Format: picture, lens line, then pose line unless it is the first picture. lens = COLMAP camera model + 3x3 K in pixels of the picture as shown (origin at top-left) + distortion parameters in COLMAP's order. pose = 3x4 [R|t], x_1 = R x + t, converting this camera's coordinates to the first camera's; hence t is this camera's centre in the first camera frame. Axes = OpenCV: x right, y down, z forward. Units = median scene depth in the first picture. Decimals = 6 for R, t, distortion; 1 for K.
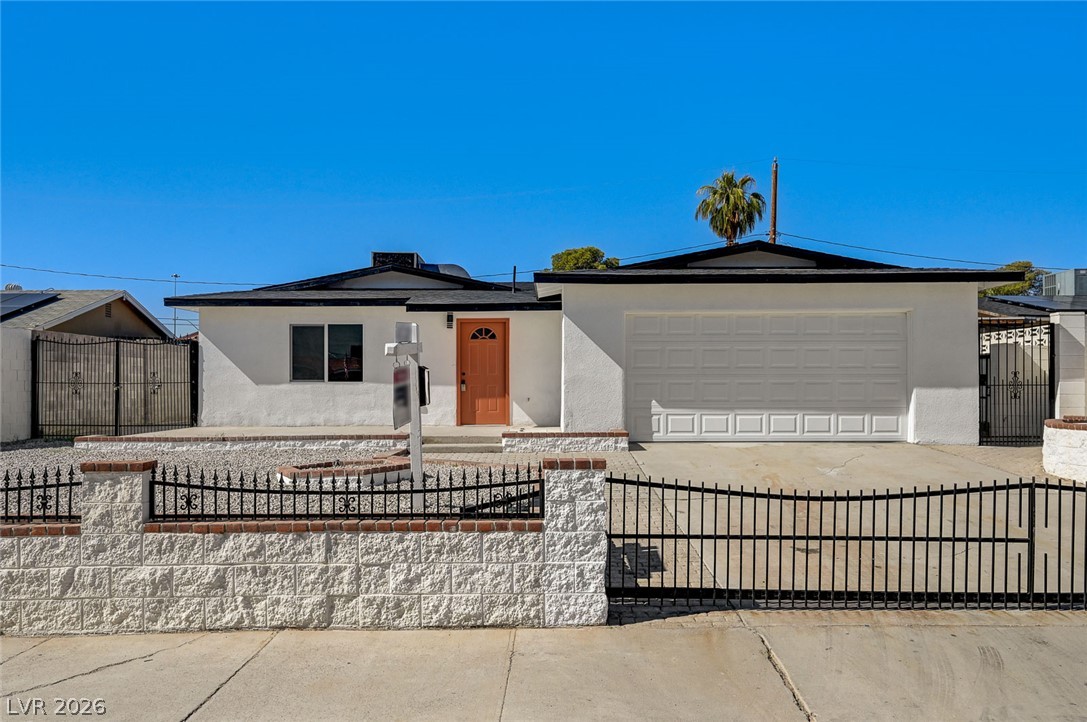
lens RADIAL K [[815.5, 0, 543.8], [0, 815.5, 371.1], [0, 0, 1]] dist [0.000692, -0.002116]
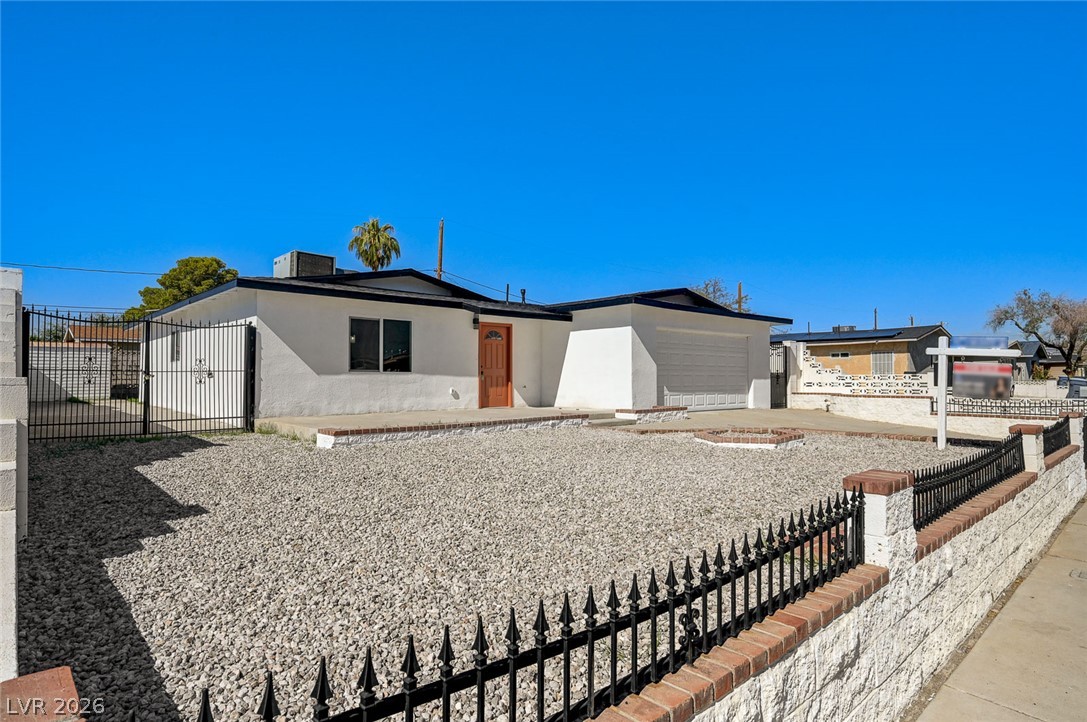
lens RADIAL K [[587.0, 0, 541.6], [0, 587.0, 364.9], [0, 0, 1]] dist [0.001882, 0.000385]
pose [[0.739599, 0.017798, 0.672813, -0.725355], [-0.014446, 0.999840, -0.010568, 0.010371], [-0.672893, -0.001904, 0.739738, 0.321098]]
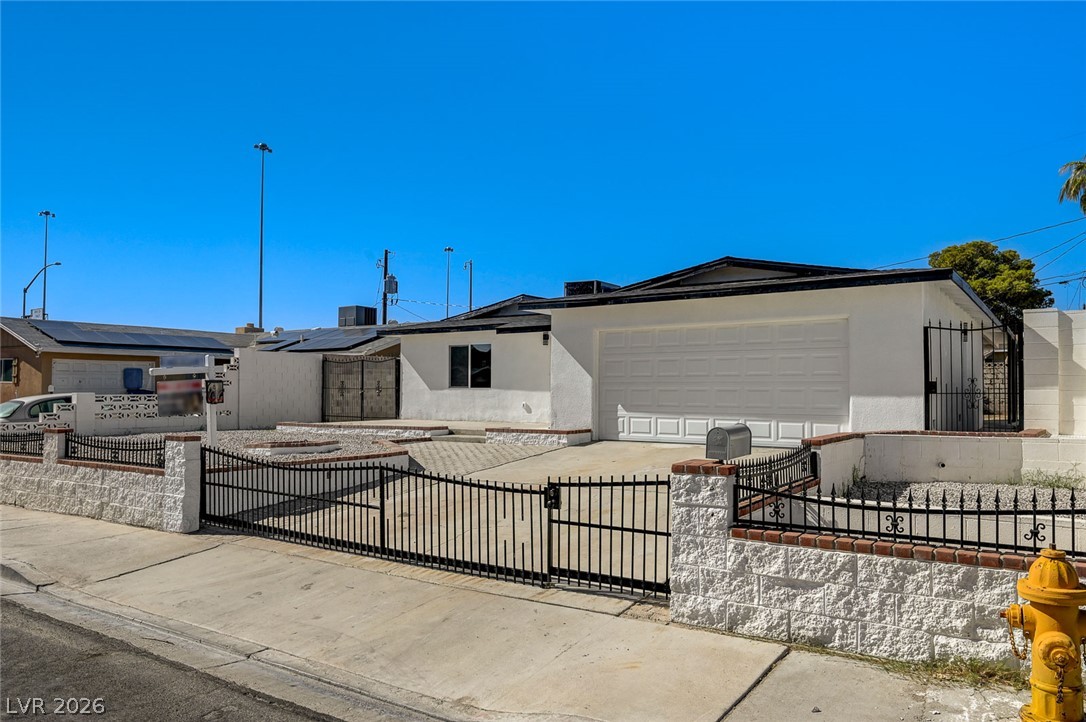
lens RADIAL K [[762.8, 0, 545.3], [0, 762.8, 362.5], [0, 0, 1]] dist [-0.003136, -0.000926]
pose [[0.828870, -0.017170, -0.559178, 0.612898], [0.007112, 0.999772, -0.020157, -0.002953], [0.559396, 0.012731, 0.828803, 0.038633]]
